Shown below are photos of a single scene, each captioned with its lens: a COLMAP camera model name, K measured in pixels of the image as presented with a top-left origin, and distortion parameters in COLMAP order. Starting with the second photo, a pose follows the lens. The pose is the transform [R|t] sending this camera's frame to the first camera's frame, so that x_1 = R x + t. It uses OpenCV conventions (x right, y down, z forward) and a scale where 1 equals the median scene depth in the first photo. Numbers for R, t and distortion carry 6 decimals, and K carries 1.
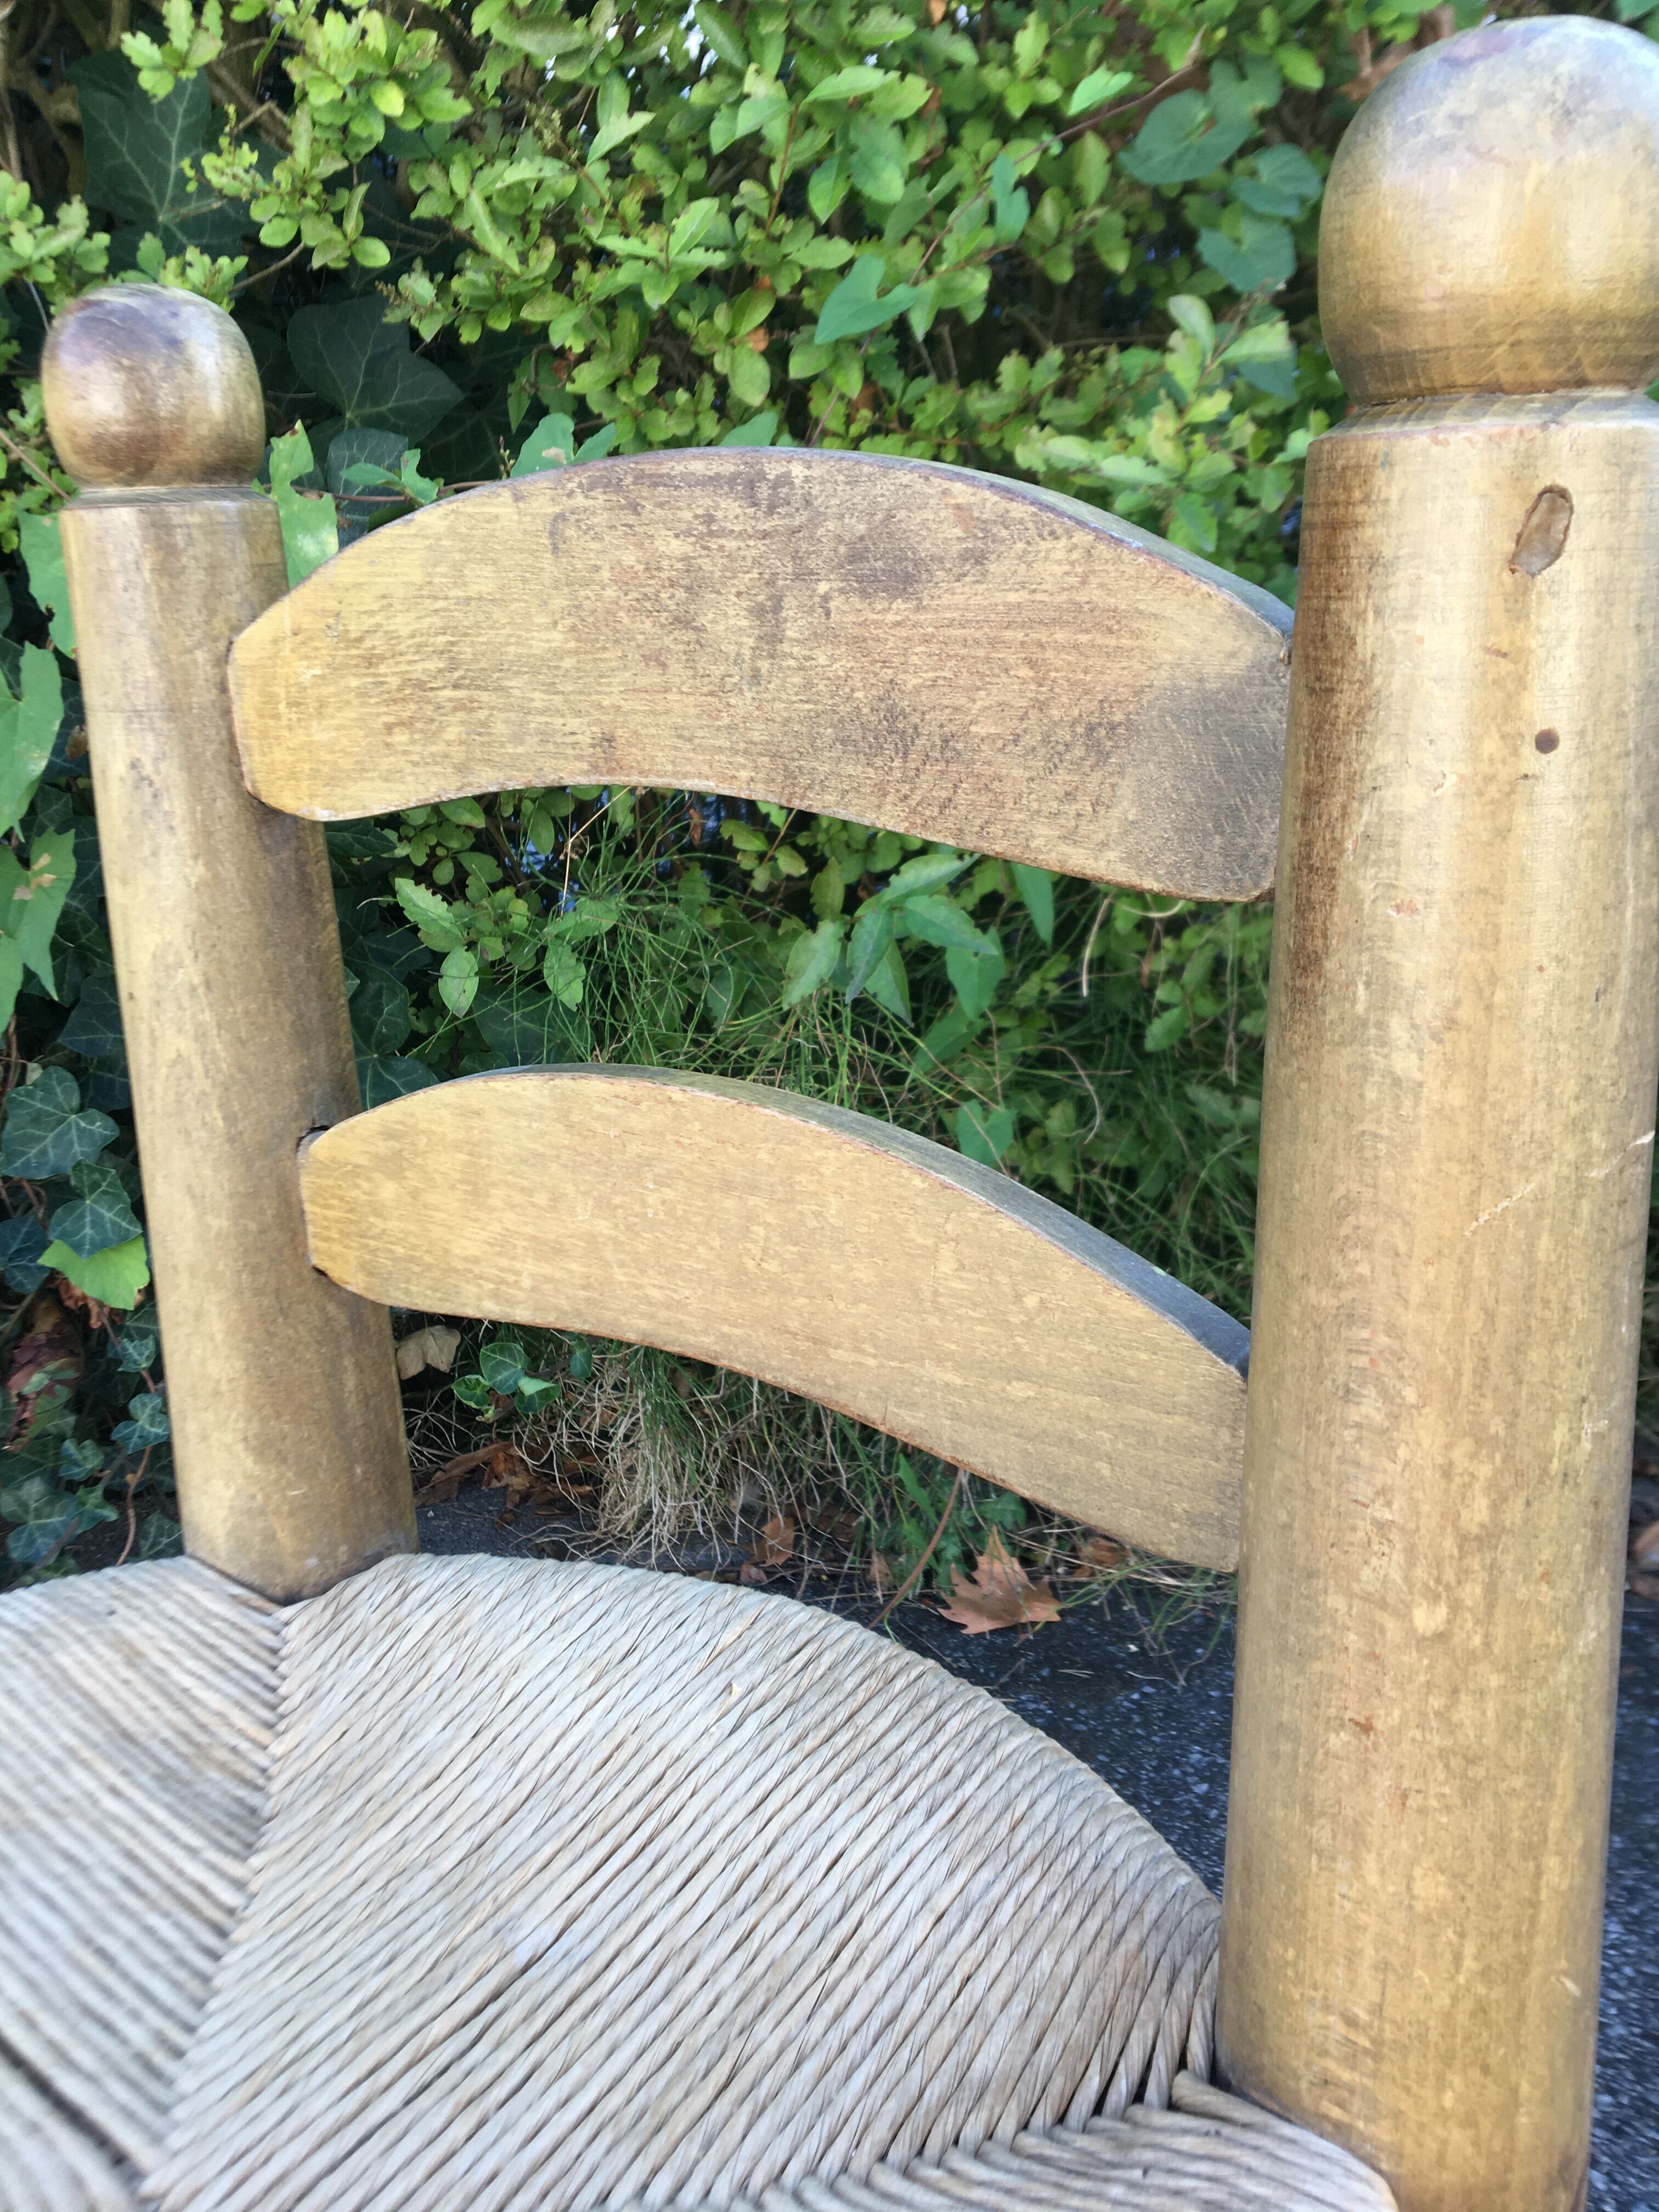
lens RADIAL K [[1864.7, 0, 829.5], [0, 1864.7, 1106.0], [0, 0, 1]] dist [0.118415, -0.208505]
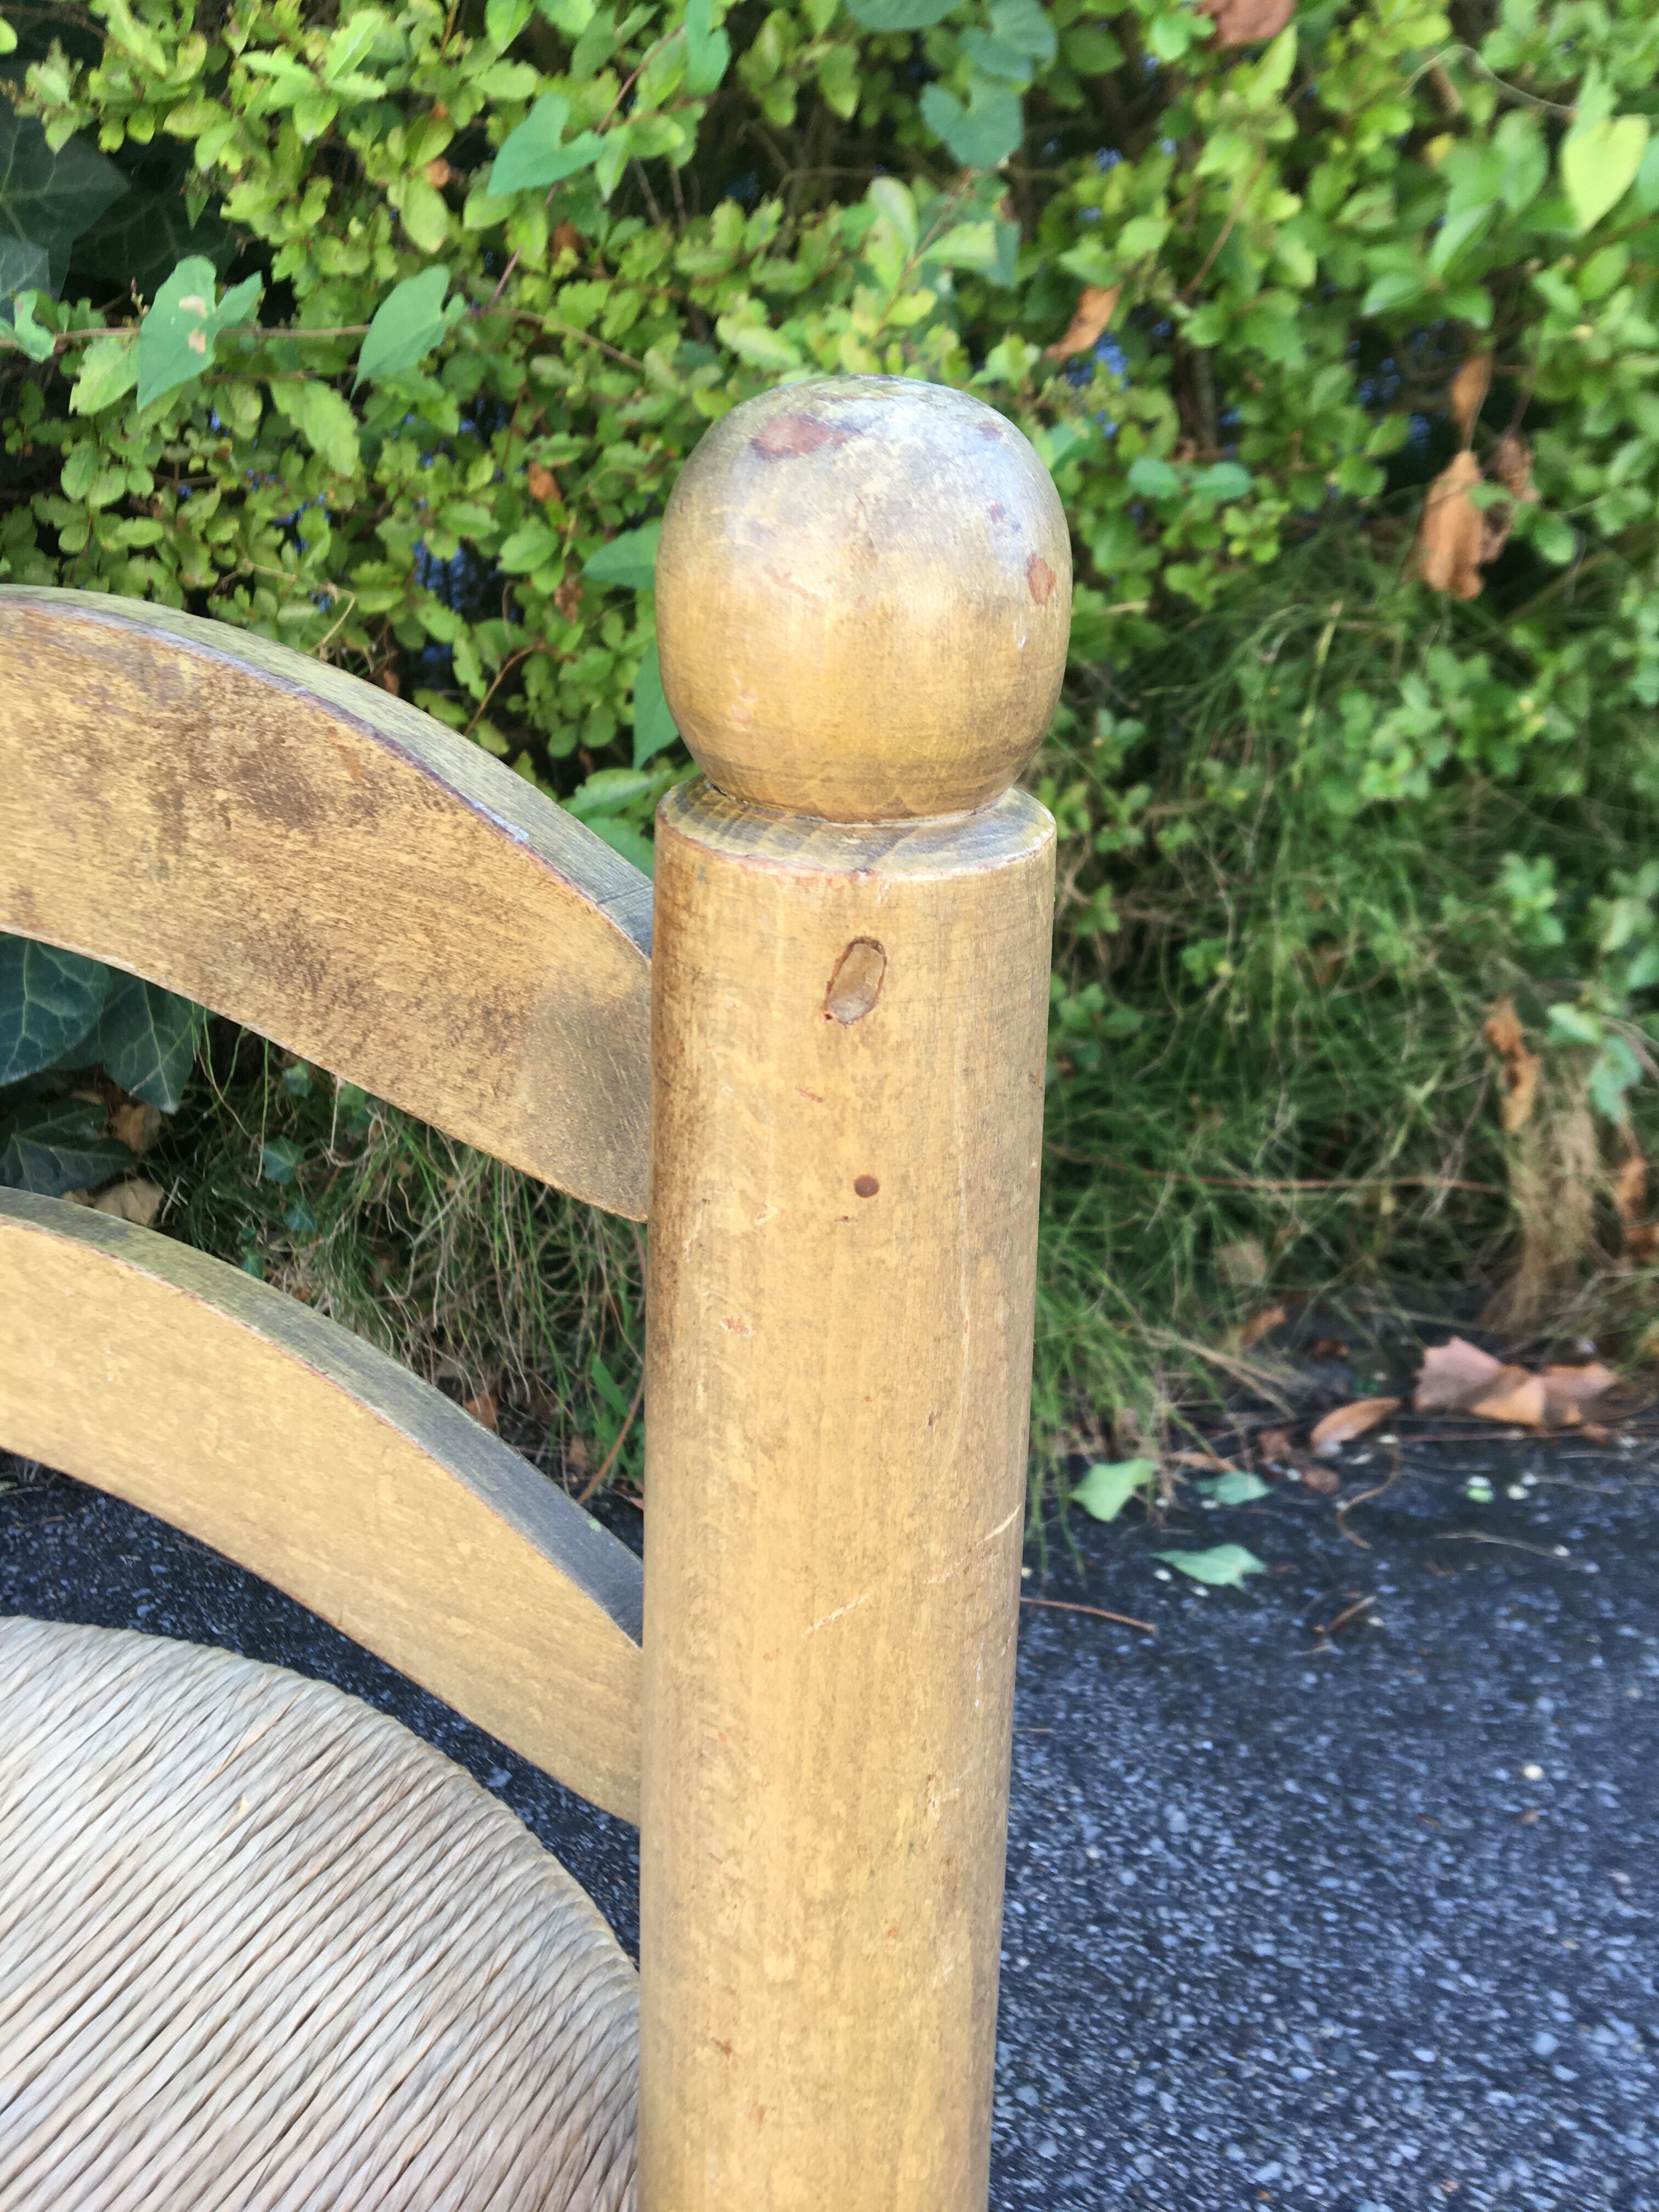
lens RADIAL K [[1872.3, 0, 829.5], [0, 1872.3, 1106.0], [0, 0, 1]] dist [0.085960, -0.112591]
pose [[0.995880, 0.027985, 0.086259, 0.182694], [-0.040452, 0.988405, 0.146352, -0.237994], [-0.081164, -0.149239, 0.985464, 0.066139]]
